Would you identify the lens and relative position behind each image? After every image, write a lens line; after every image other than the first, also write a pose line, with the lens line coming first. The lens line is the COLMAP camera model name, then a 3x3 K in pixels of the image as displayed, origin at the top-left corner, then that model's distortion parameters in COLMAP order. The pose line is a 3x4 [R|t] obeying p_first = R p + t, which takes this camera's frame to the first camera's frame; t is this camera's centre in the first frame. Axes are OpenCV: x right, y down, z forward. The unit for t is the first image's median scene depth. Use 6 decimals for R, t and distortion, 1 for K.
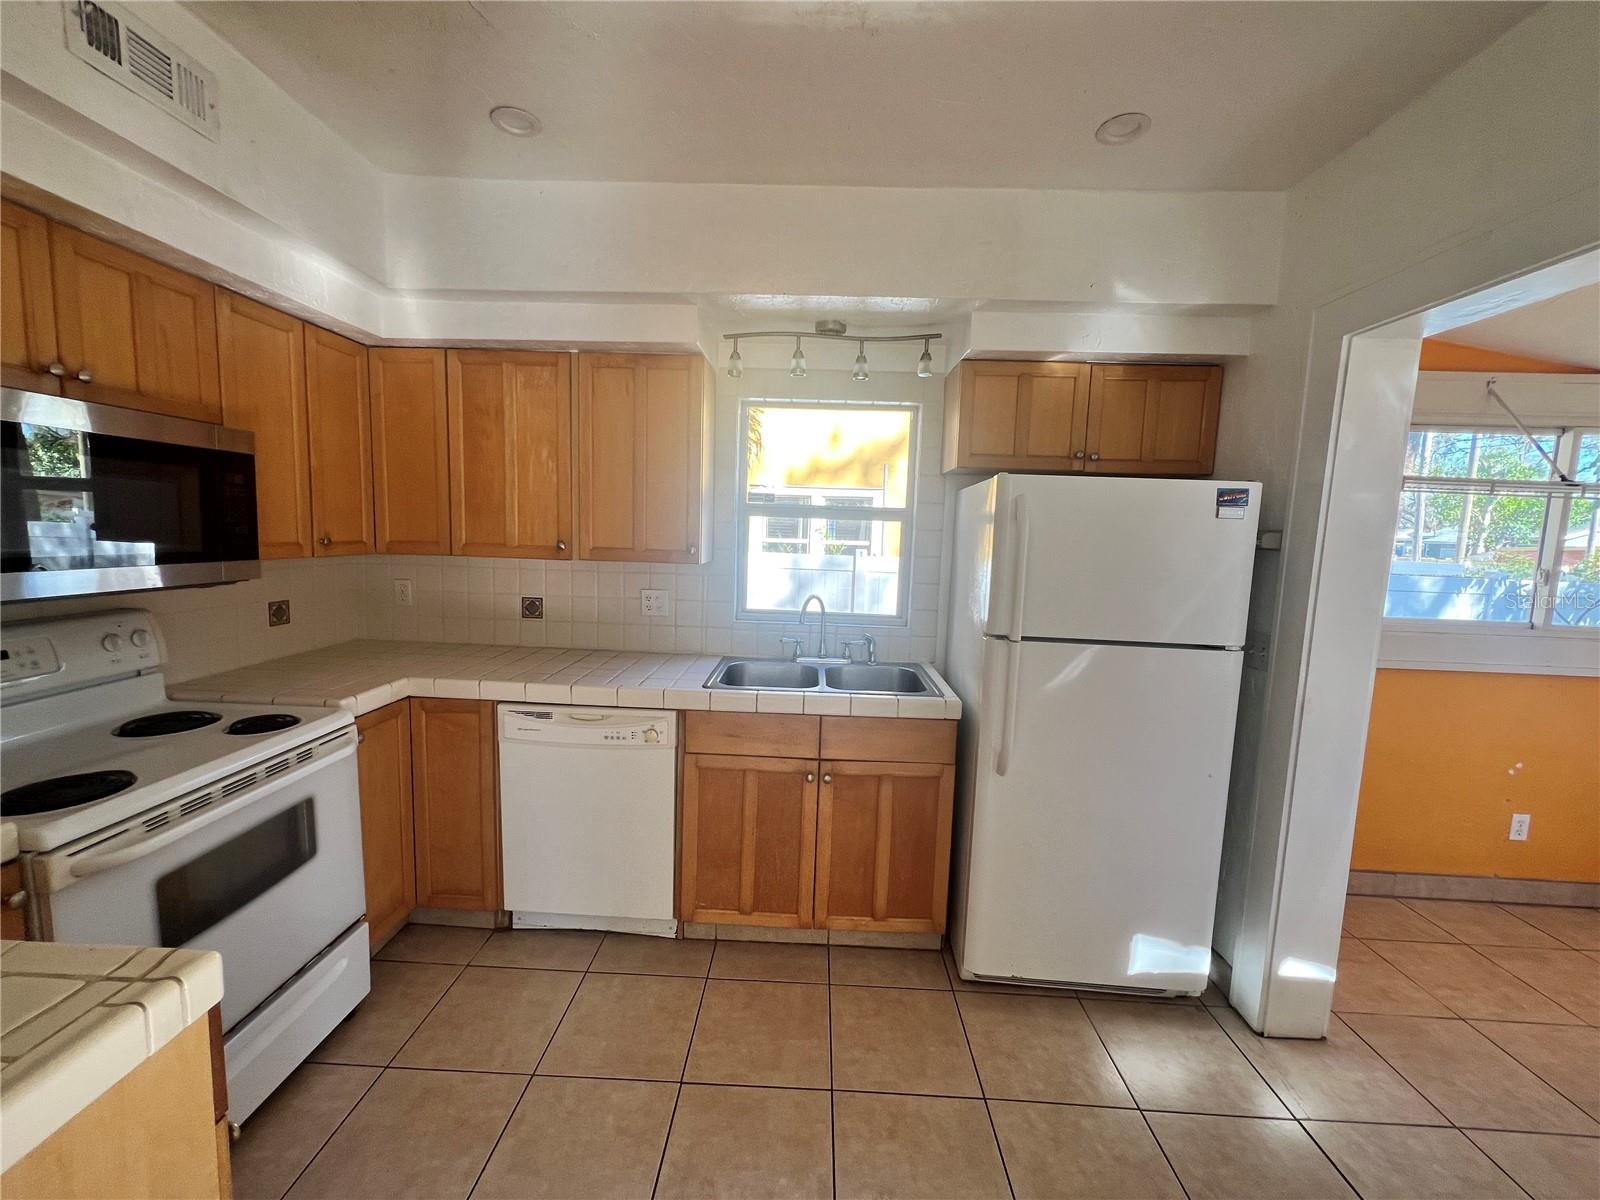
lens RADIAL K [[639.7, 0, 797.9], [0, 639.7, 601.5], [0, 0, 1]] dist [-0.001627, -0.000039]
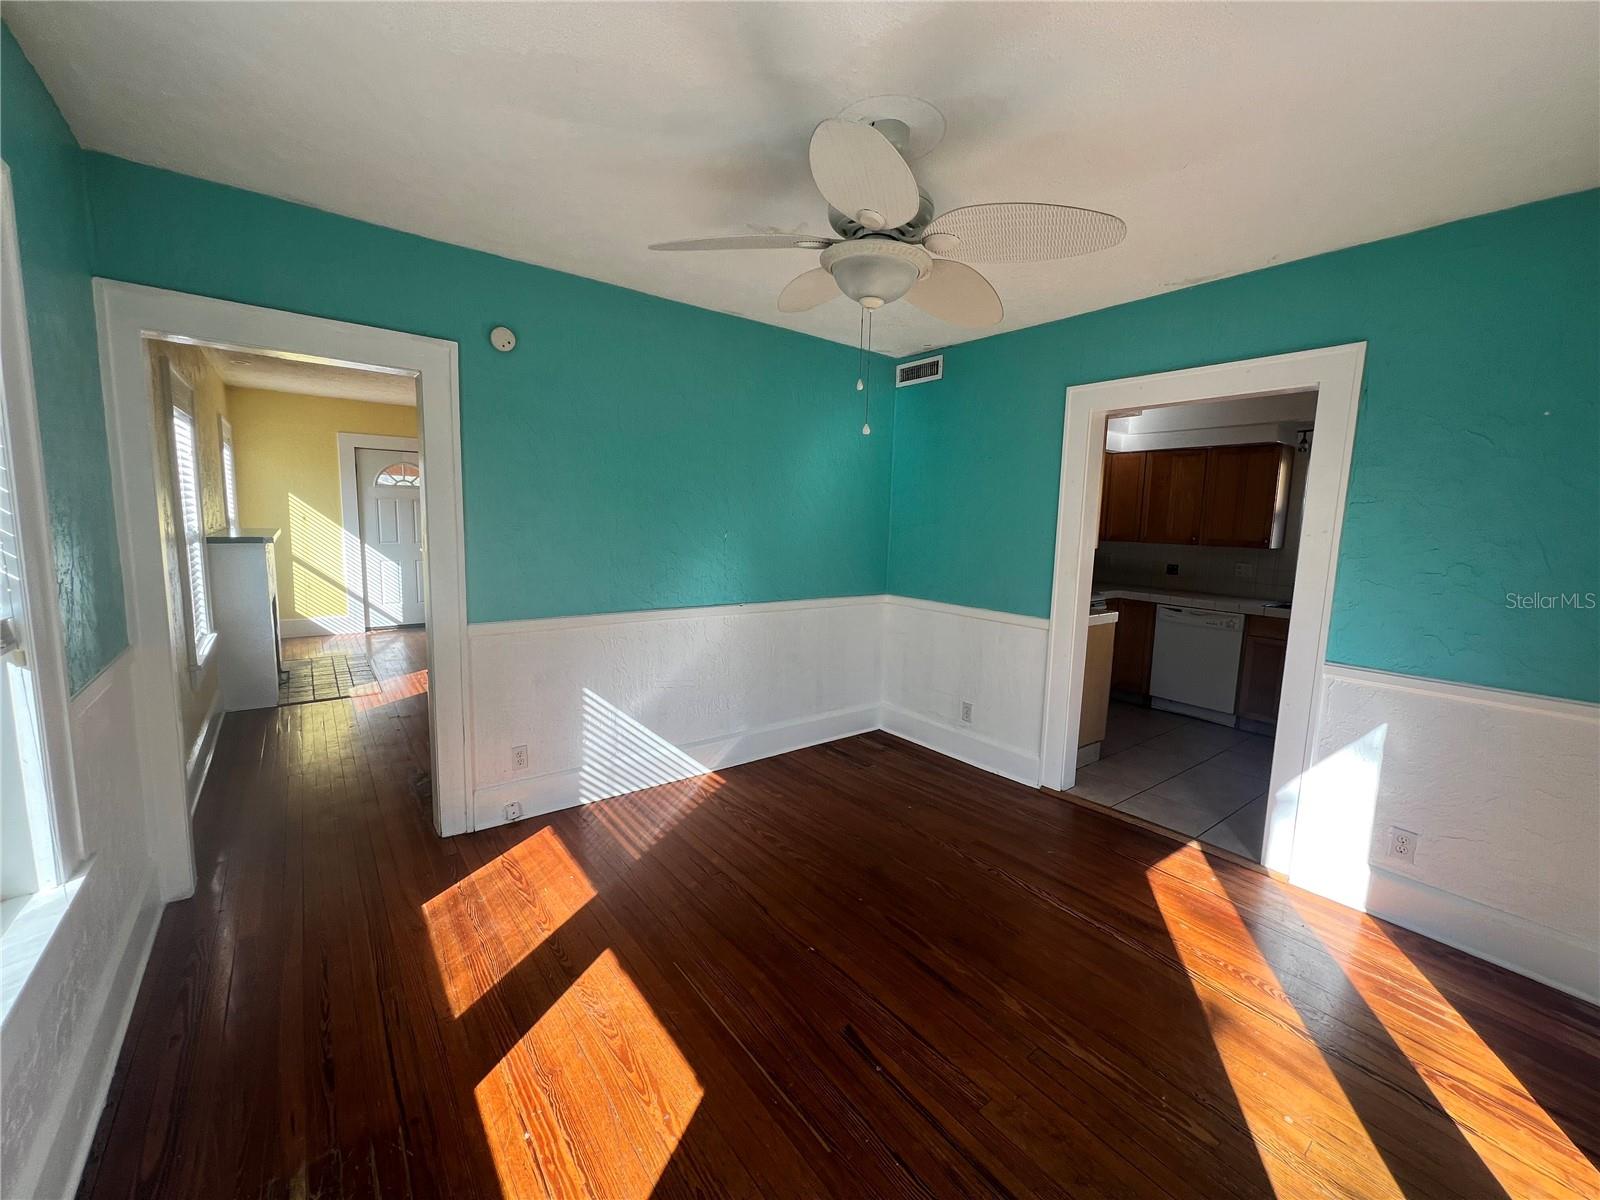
lens RADIAL K [[639.7, 0, 798.6], [0, 639.7, 600.6], [0, 0, 1]] dist [-0.001627, -0.000039]
pose [[0.637806, 0.084782, -0.765516, 0.458692], [-0.093282, 0.995109, 0.032490, 0.180814], [0.764527, 0.050686, 0.642596, -1.423350]]
